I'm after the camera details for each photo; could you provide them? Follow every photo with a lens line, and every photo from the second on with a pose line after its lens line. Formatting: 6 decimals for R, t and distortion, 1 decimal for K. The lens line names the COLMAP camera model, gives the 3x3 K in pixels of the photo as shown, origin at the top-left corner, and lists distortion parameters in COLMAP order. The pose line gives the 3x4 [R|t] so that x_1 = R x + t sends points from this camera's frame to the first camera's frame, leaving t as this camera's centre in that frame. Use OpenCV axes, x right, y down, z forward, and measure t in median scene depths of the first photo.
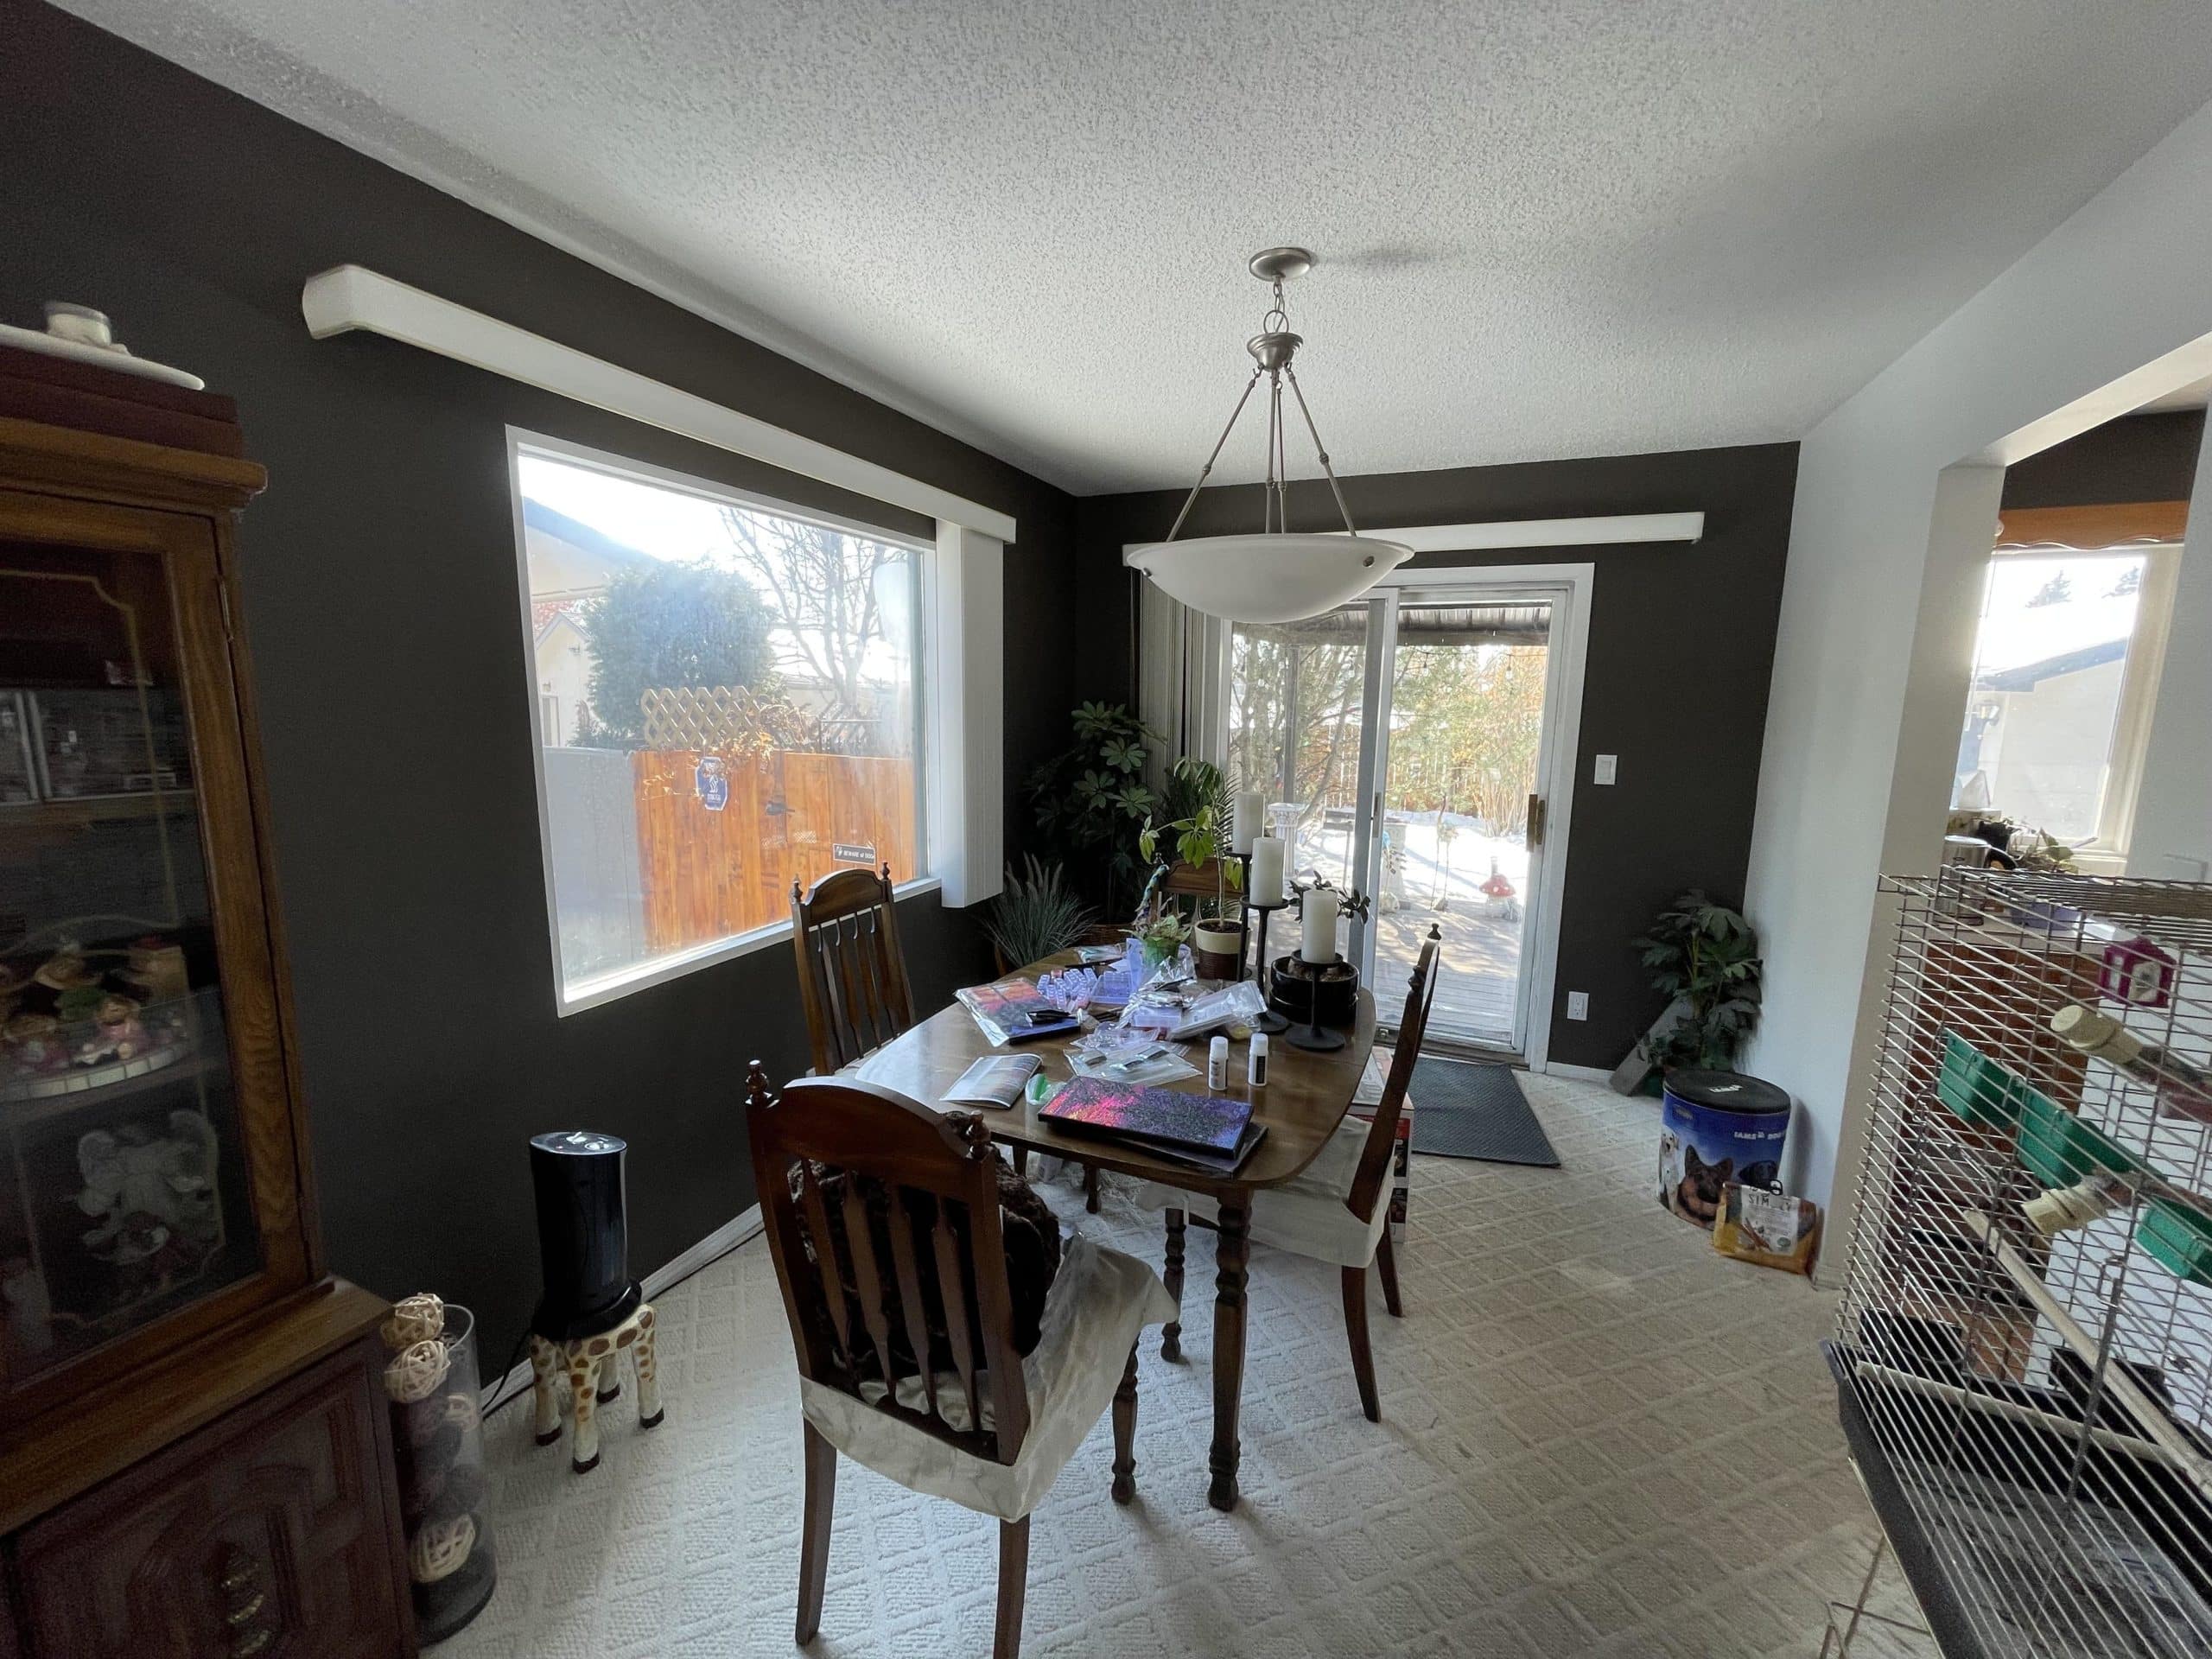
lens RADIAL K [[876.6, 0, 1106.0], [0, 876.6, 829.5], [0, 0, 1]] dist [-0.011731, -0.000078]
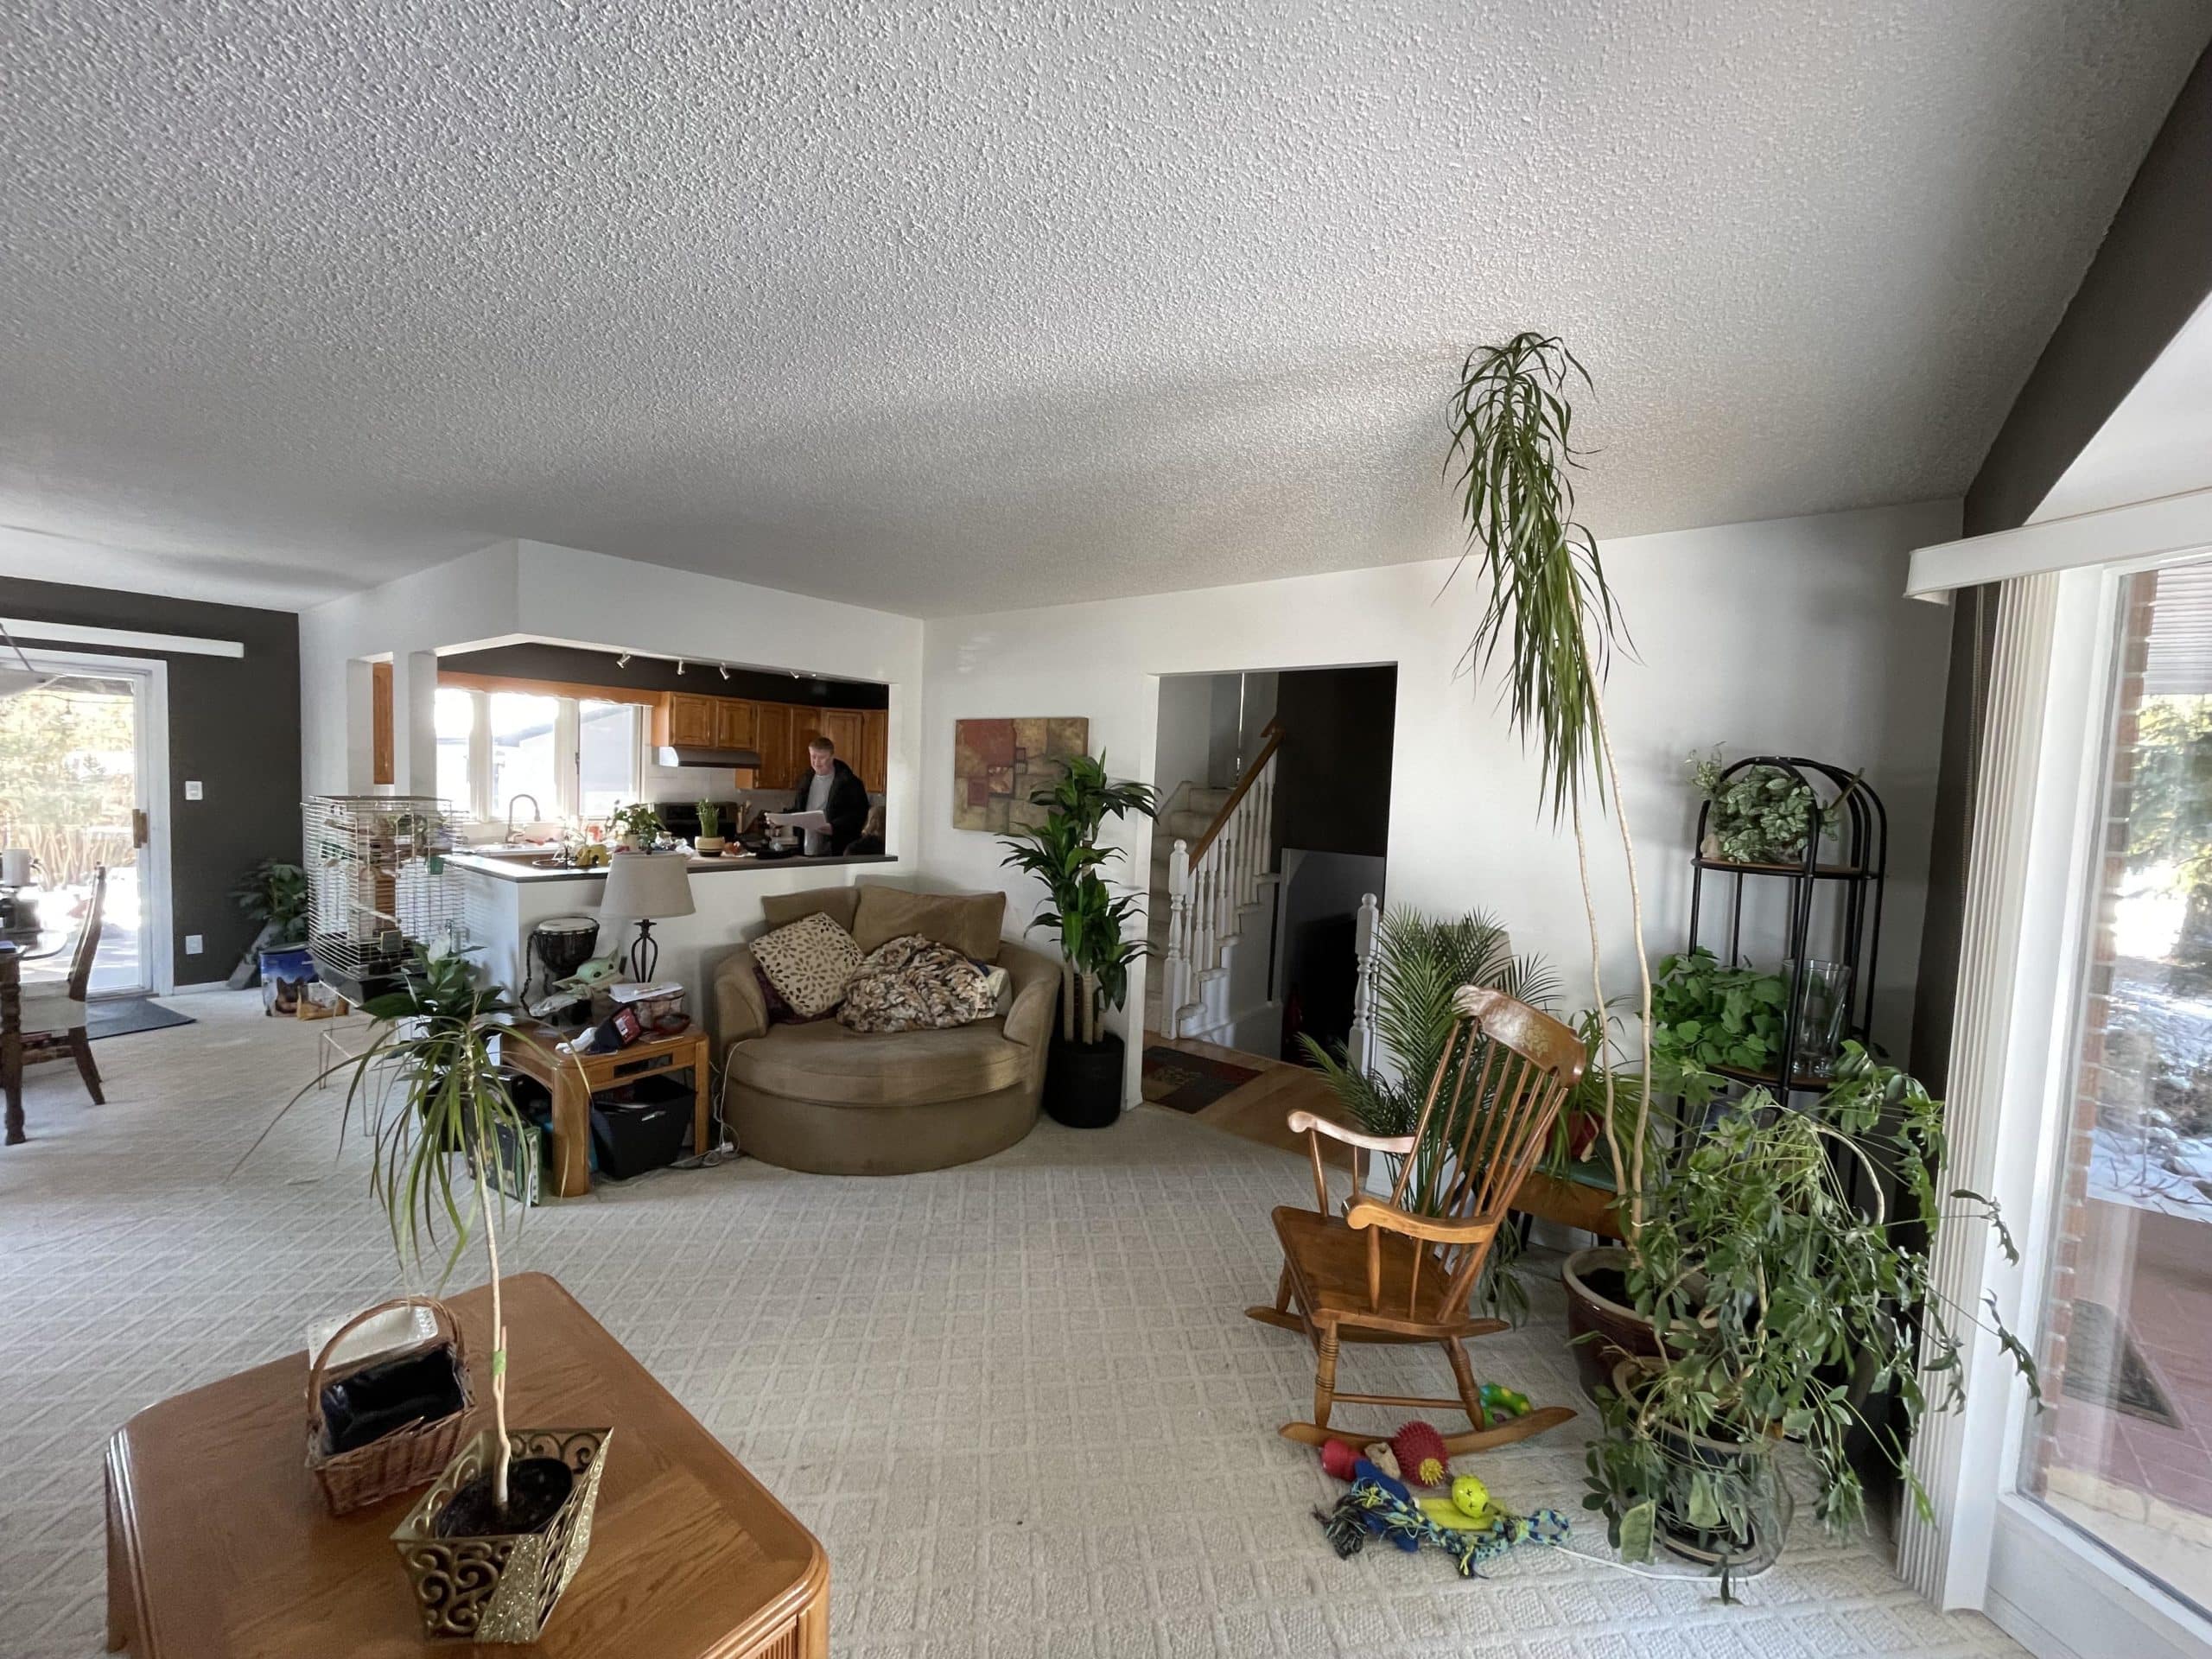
lens RADIAL K [[887.9, 0, 1106.0], [0, 887.9, 829.5], [0, 0, 1]] dist [-0.004011, -0.000692]
pose [[0.246689, -0.060261, 0.967219, -0.629889], [0.112084, 0.993141, 0.033289, 0.146230], [-0.962591, 0.100198, 0.251751, -1.081456]]
